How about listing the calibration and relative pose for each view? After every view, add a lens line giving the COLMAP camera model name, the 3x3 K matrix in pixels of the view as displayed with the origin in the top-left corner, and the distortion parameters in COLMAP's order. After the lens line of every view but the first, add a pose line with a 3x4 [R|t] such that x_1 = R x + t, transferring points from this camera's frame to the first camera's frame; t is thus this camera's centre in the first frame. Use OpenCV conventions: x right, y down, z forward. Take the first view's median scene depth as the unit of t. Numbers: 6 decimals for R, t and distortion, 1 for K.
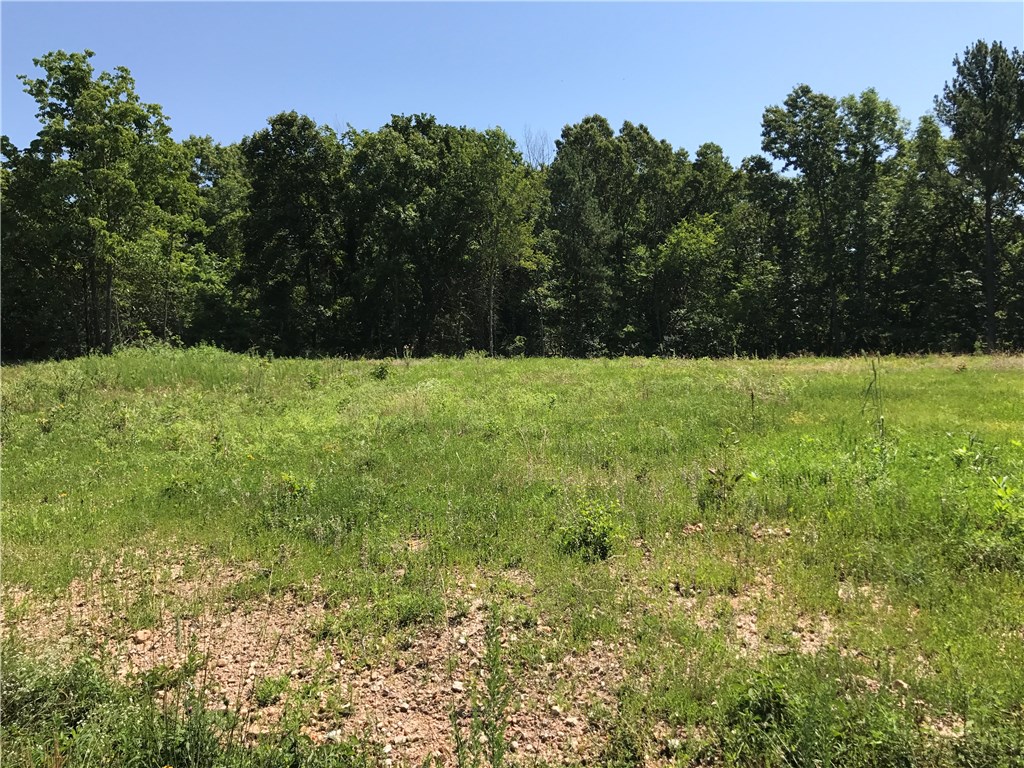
lens RADIAL K [[828.6, 0, 506.8], [0, 828.6, 384.5], [0, 0, 1]] dist [0.012836, -0.034647]
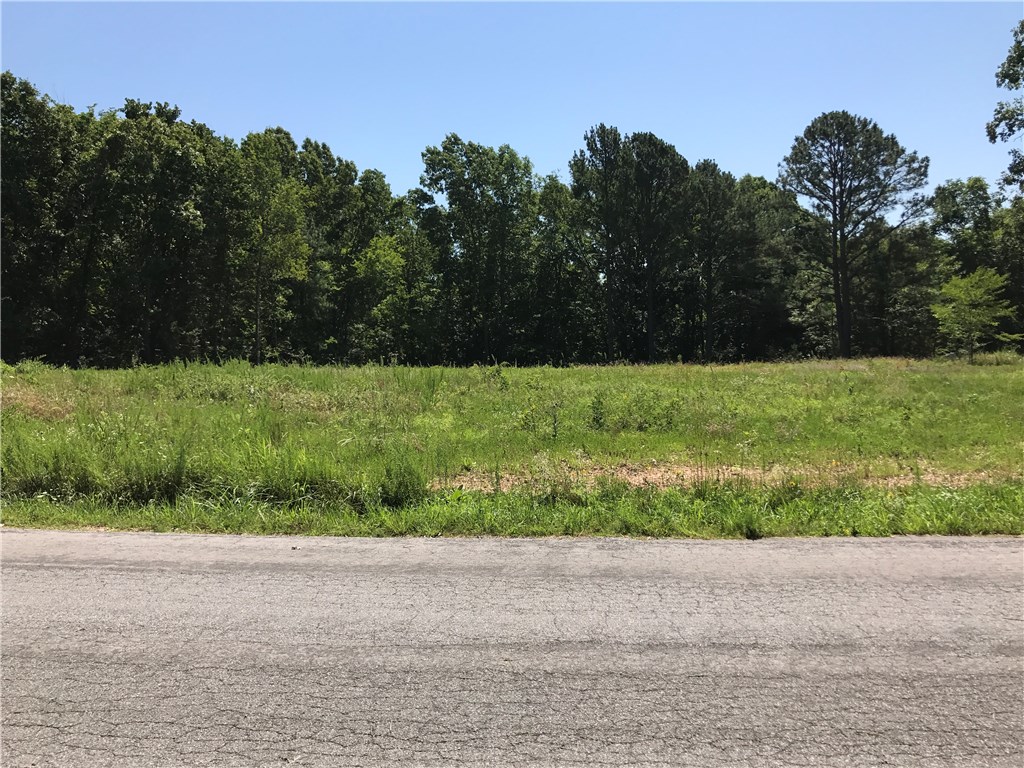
lens RADIAL K [[828.6, 0, 511.3], [0, 828.6, 381.2], [0, 0, 1]] dist [0.012836, -0.034647]
pose [[0.830741, 0.001351, 0.556657, -0.244648], [0.009410, 0.999820, -0.016469, 0.003474], [-0.556579, 0.018920, 0.830579, 0.014204]]
